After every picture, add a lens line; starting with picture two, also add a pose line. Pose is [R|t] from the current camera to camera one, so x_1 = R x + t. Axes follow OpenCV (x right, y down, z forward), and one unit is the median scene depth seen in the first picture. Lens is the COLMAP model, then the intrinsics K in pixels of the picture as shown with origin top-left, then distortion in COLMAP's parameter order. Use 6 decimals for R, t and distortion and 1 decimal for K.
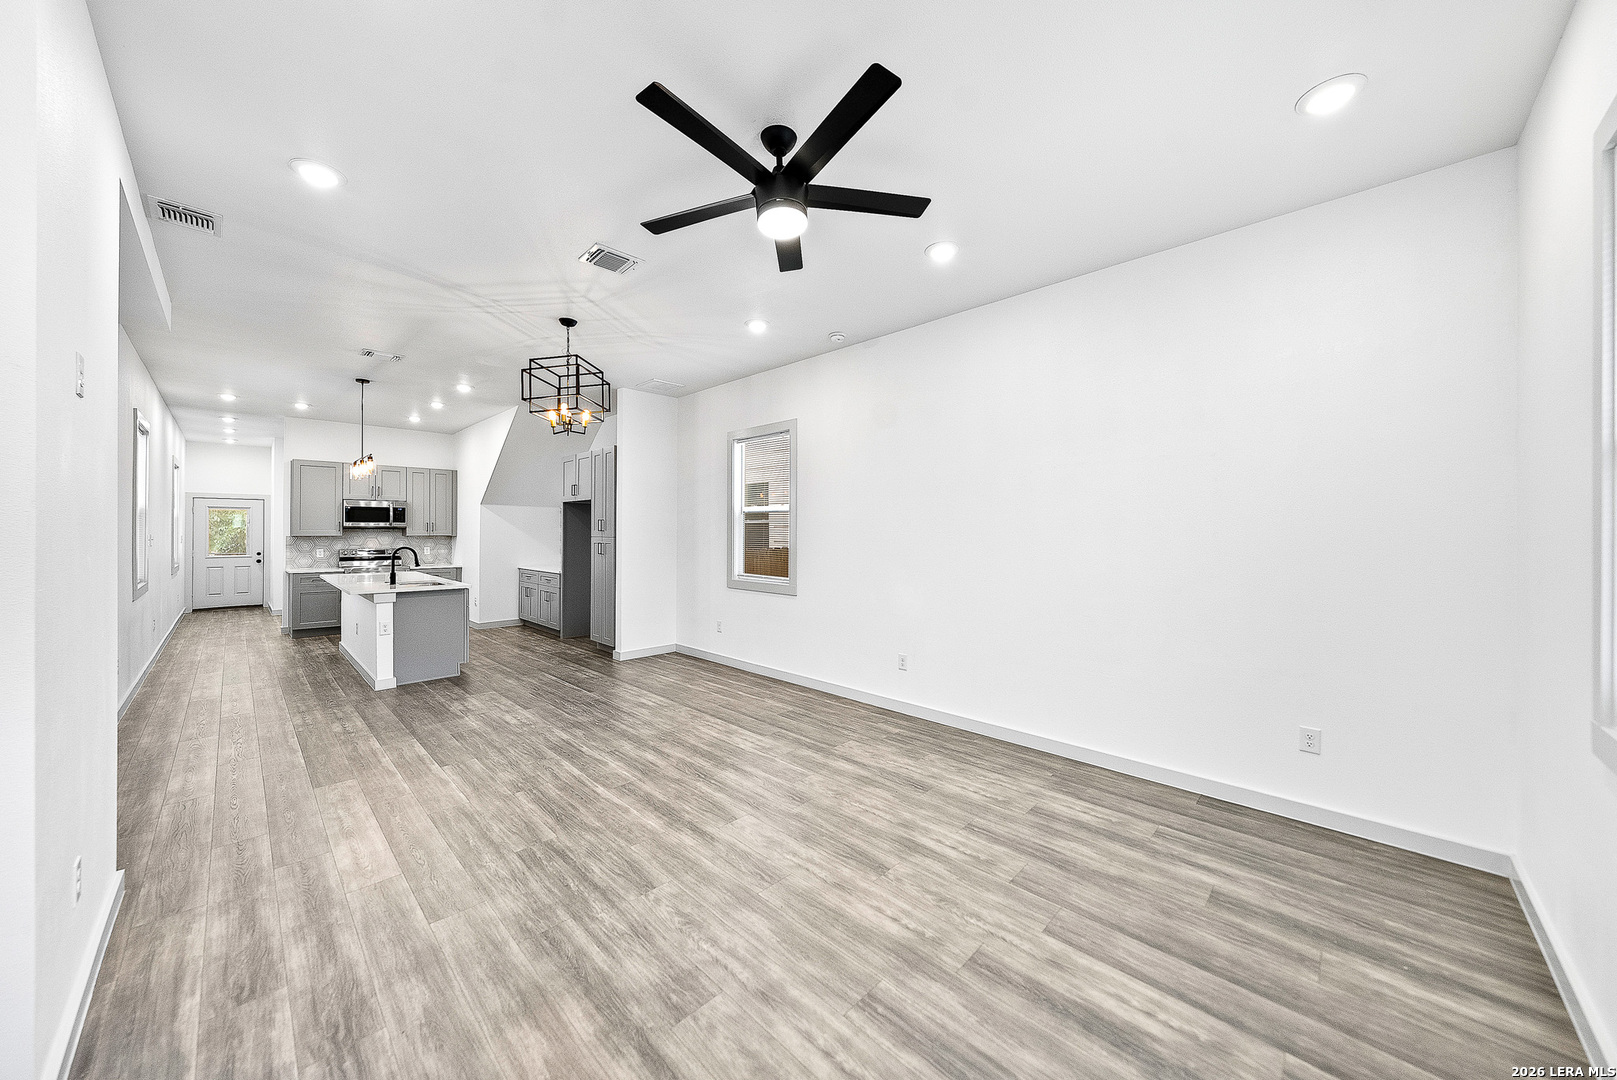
lens RADIAL K [[561.4, 0, 813.1], [0, 561.4, 531.4], [0, 0, 1]] dist [-0.001815, 0.000365]
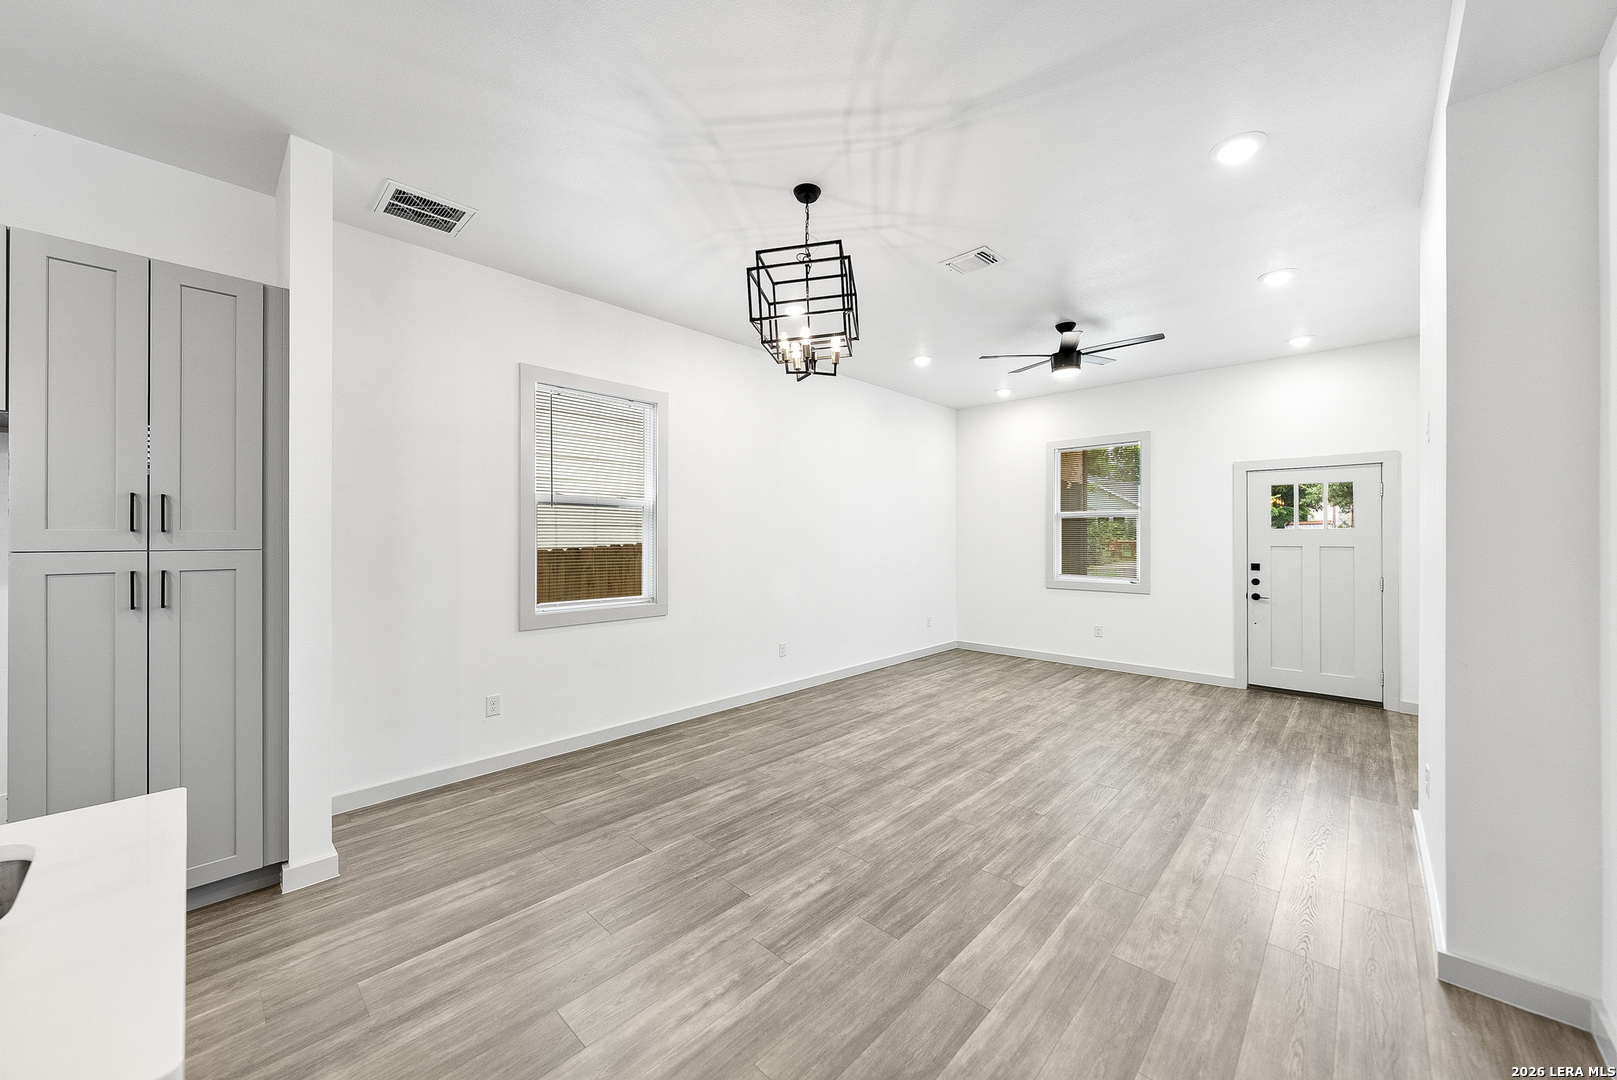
lens RADIAL K [[593.4, 0, 810.8], [0, 593.4, 533.7], [0, 0, 1]] dist [0.001653, -0.001024]
pose [[-0.015001, 0.001578, 0.999886, -1.273004], [-0.002755, 0.999995, -0.001620, 0.000990], [-0.999884, -0.002778, -0.014996, 1.177473]]
